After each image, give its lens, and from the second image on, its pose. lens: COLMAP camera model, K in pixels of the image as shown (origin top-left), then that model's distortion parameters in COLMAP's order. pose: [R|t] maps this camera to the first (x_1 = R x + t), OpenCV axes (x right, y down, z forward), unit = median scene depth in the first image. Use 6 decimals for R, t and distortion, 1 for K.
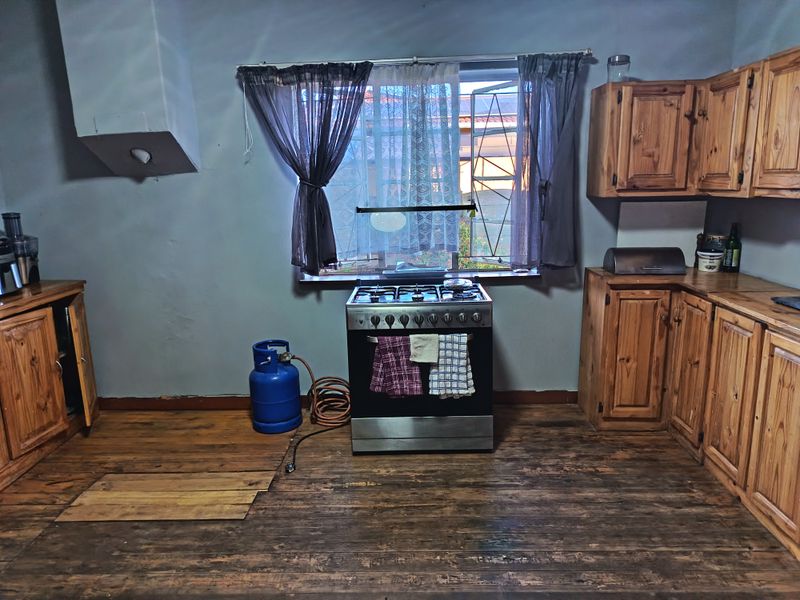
lens RADIAL K [[559.9, 0, 400.1], [0, 559.9, 299.6], [0, 0, 1]] dist [0.030950, -0.028569]
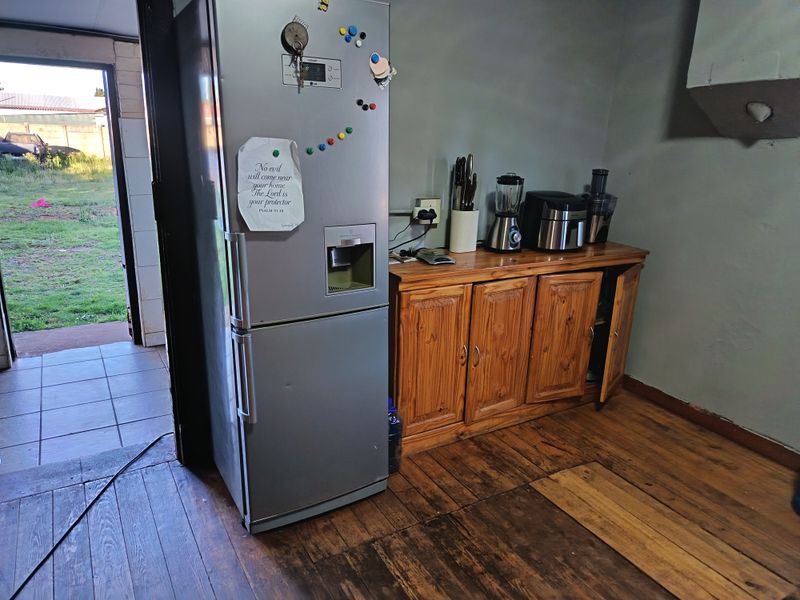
lens RADIAL K [[559.9, 0, 396.9], [0, 559.9, 298.3], [0, 0, 1]] dist [0.030950, -0.028569]
pose [[0.525105, 0.283522, -0.802422, -0.025844], [-0.229341, 0.955136, 0.187400, -0.042819], [0.819553, 0.085624, 0.566569, 0.179521]]
